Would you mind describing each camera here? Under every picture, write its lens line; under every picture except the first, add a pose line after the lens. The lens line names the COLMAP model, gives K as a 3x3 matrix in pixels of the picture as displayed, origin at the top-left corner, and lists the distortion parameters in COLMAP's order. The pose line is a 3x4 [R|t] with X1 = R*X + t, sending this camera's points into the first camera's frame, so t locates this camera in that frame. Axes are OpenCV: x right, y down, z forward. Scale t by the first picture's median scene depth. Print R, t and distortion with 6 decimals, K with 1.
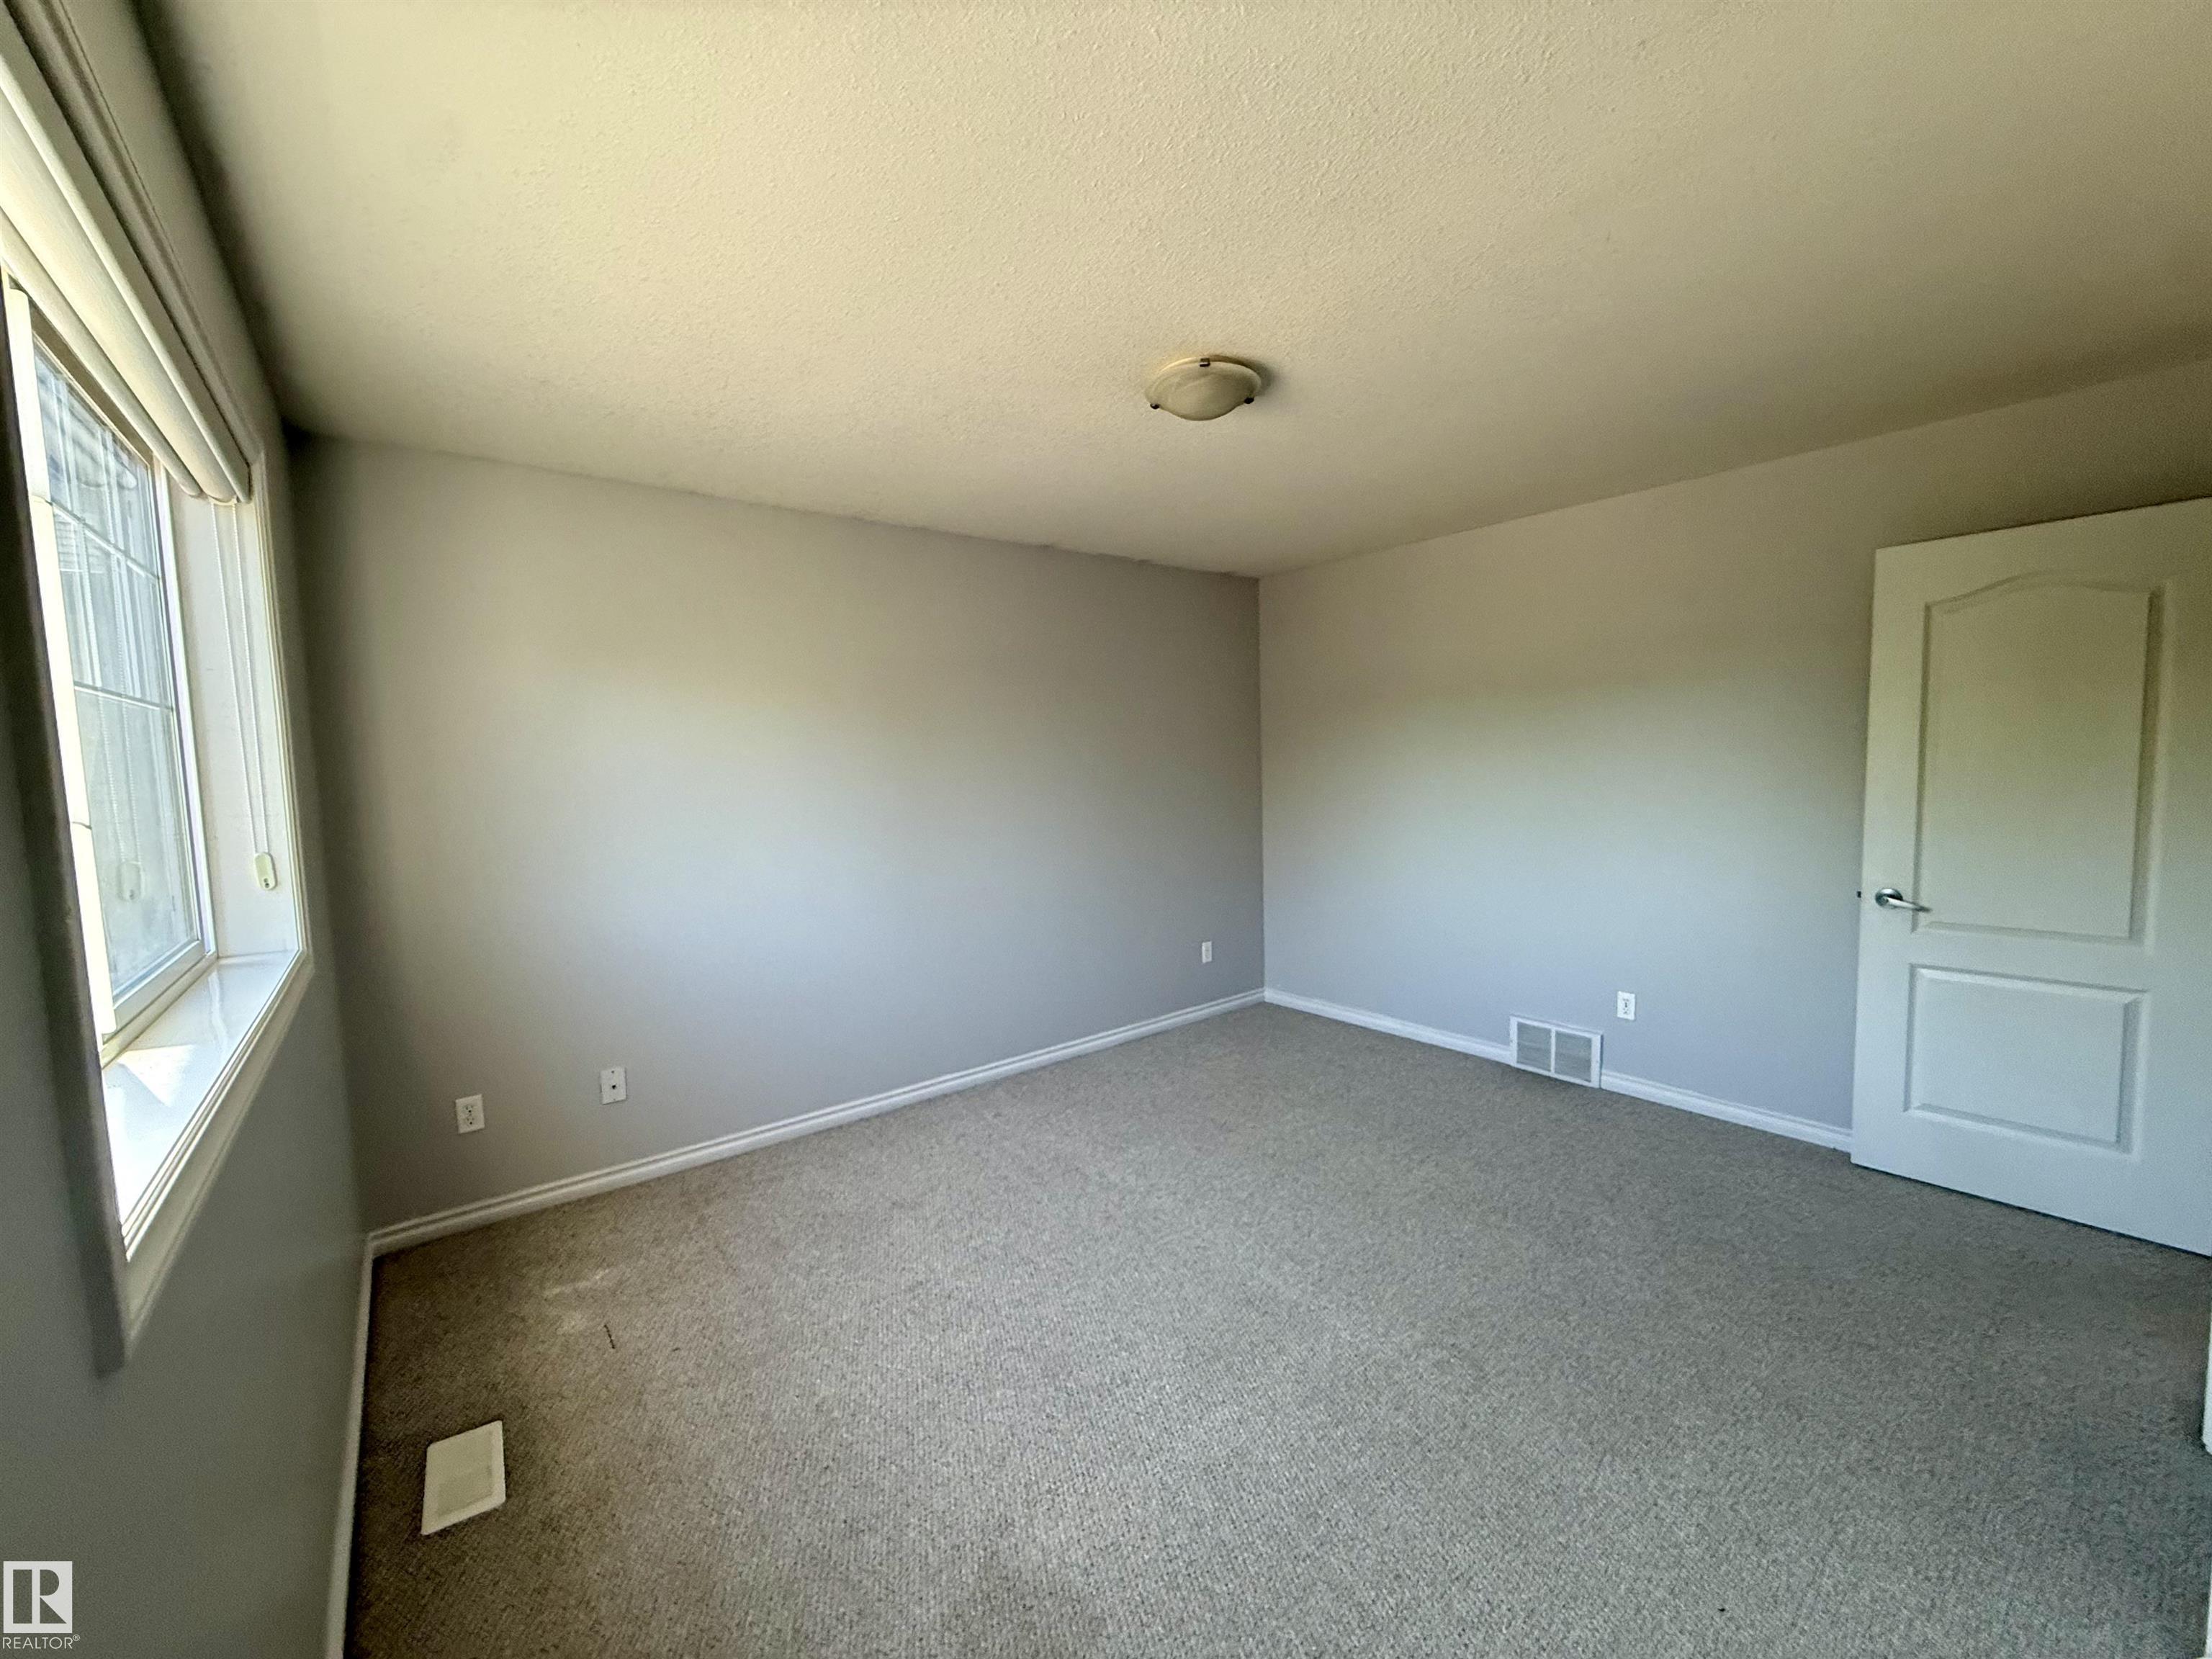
lens RADIAL K [[881.6, 0, 1105.5], [0, 881.6, 825.4], [0, 0, 1]] dist [0.000373, -0.000139]
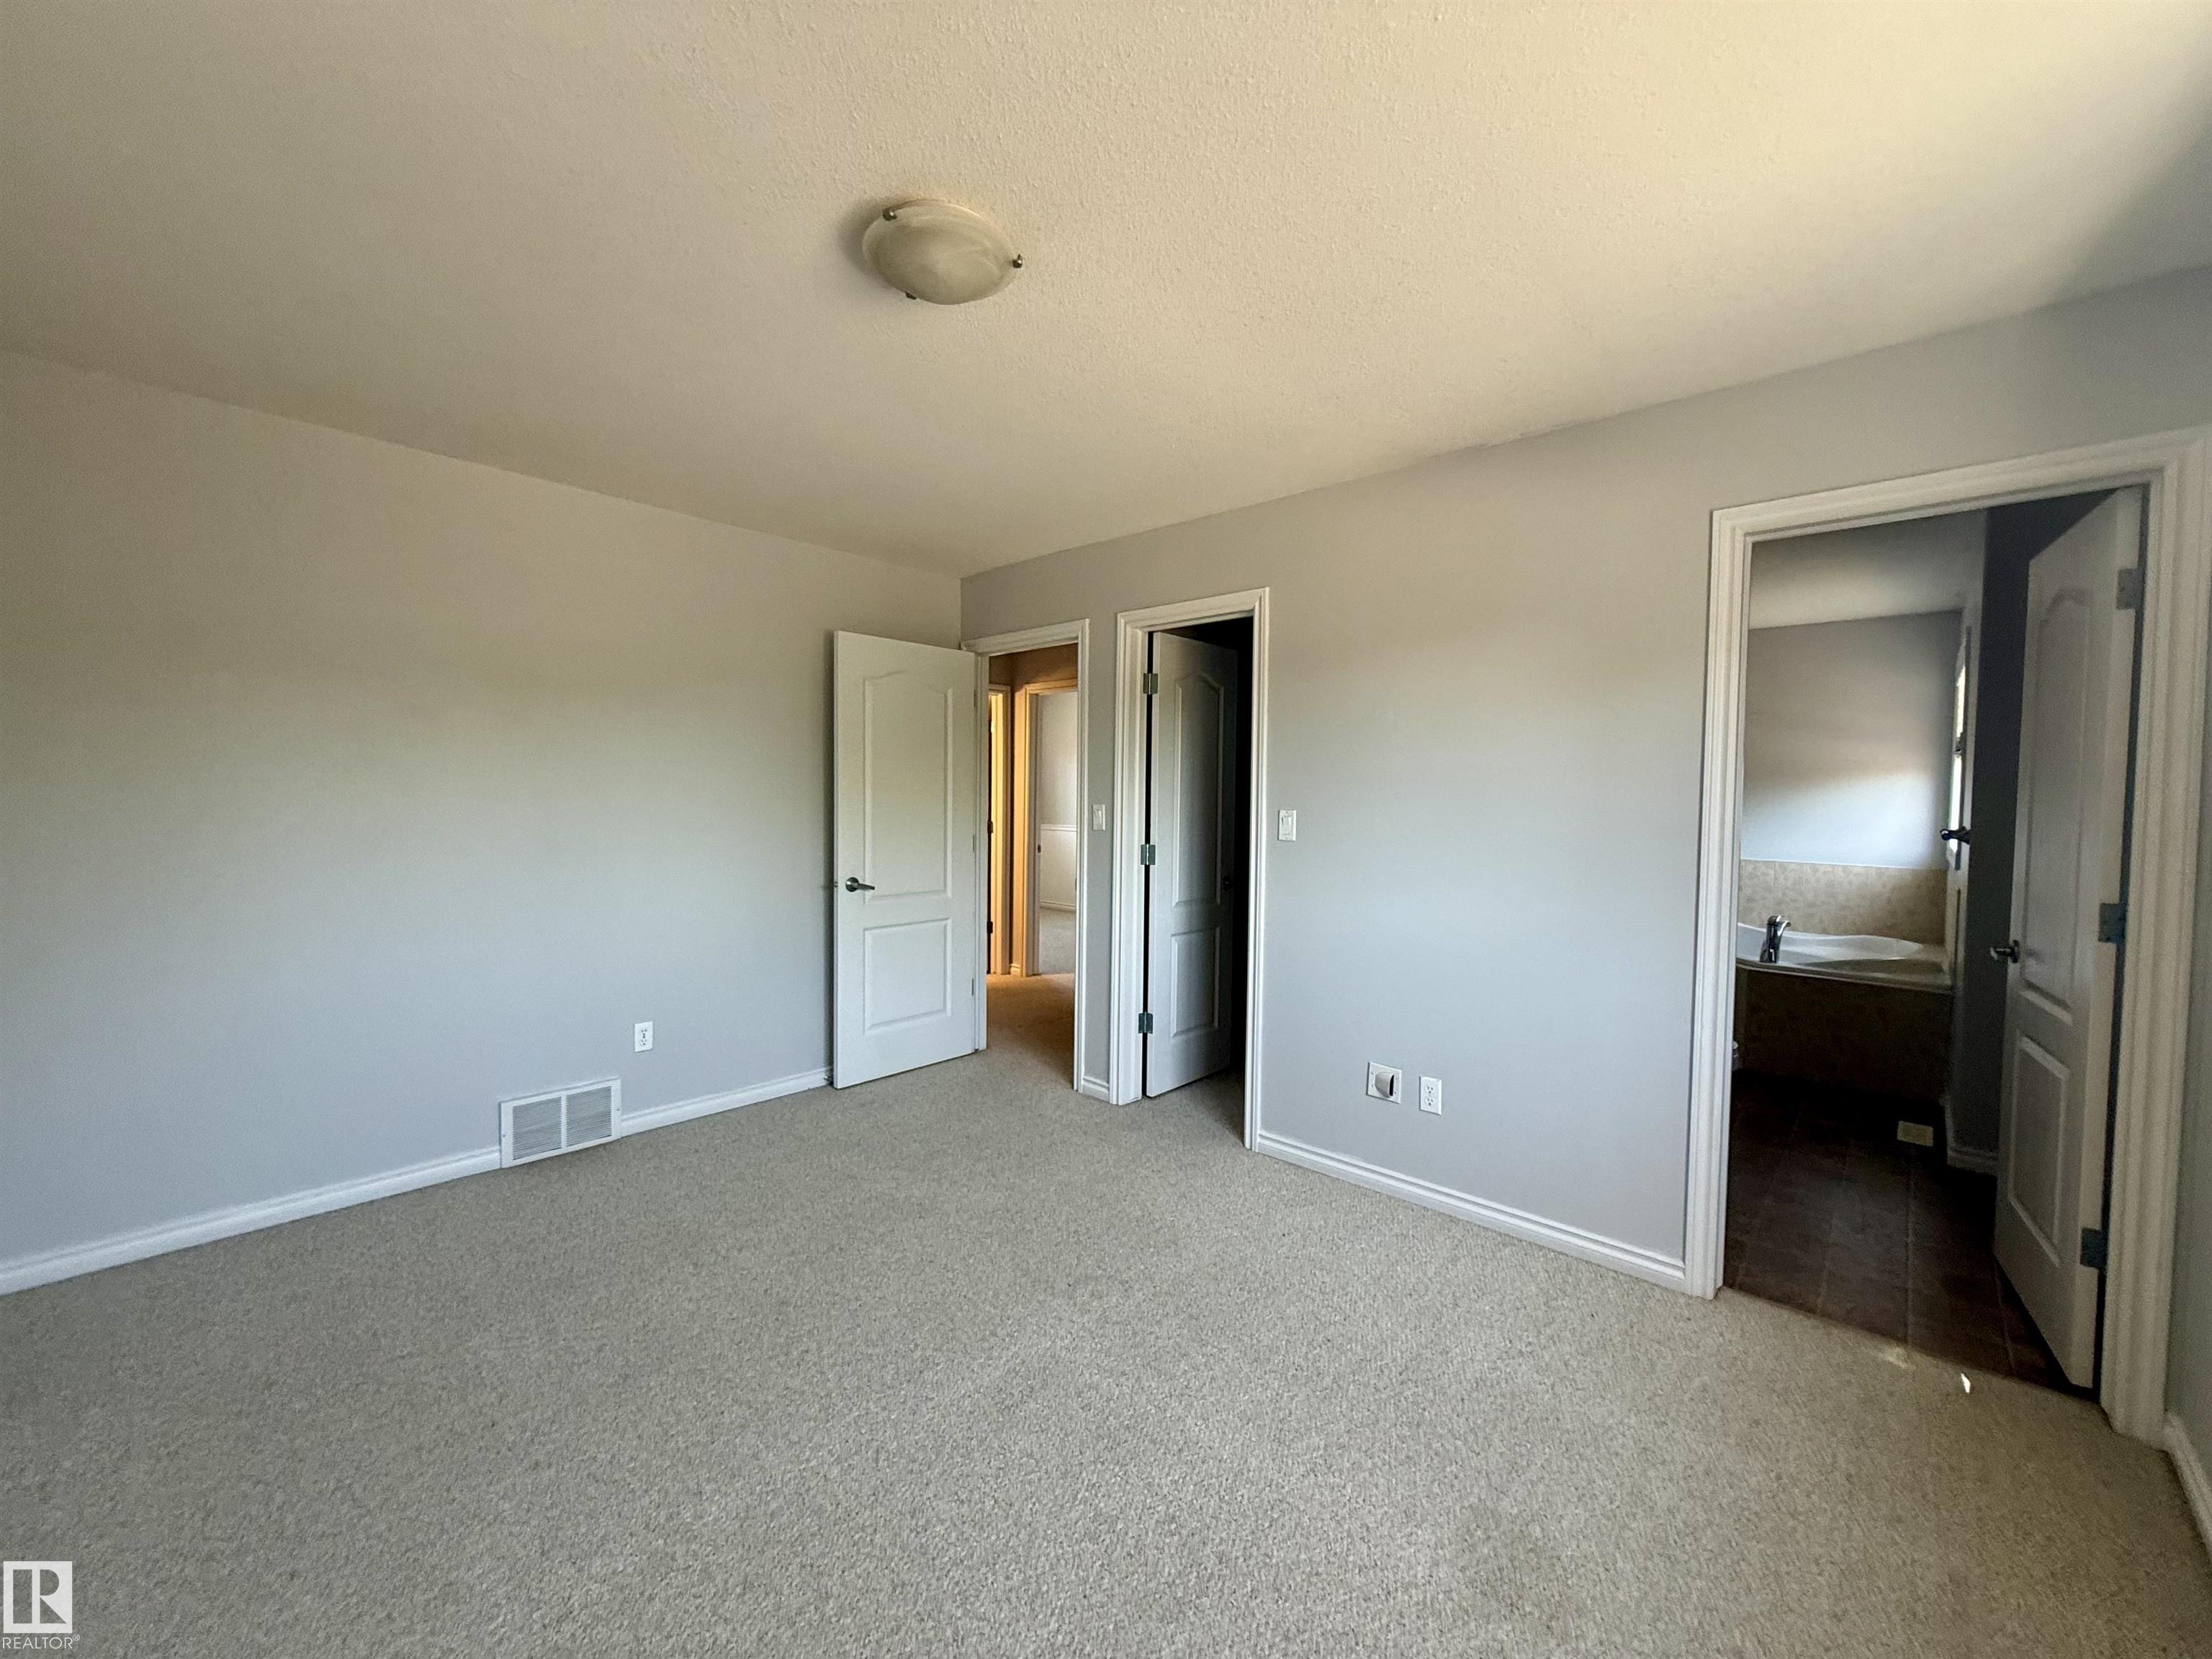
lens RADIAL K [[881.6, 0, 1116.0], [0, 881.6, 832.7], [0, 0, 1]] dist [0.000373, -0.000139]
pose [[-0.163739, -0.020615, 0.986288, -0.412367], [0.060986, 0.997658, 0.030977, -0.011695], [-0.984617, 0.065222, -0.162099, 0.623557]]
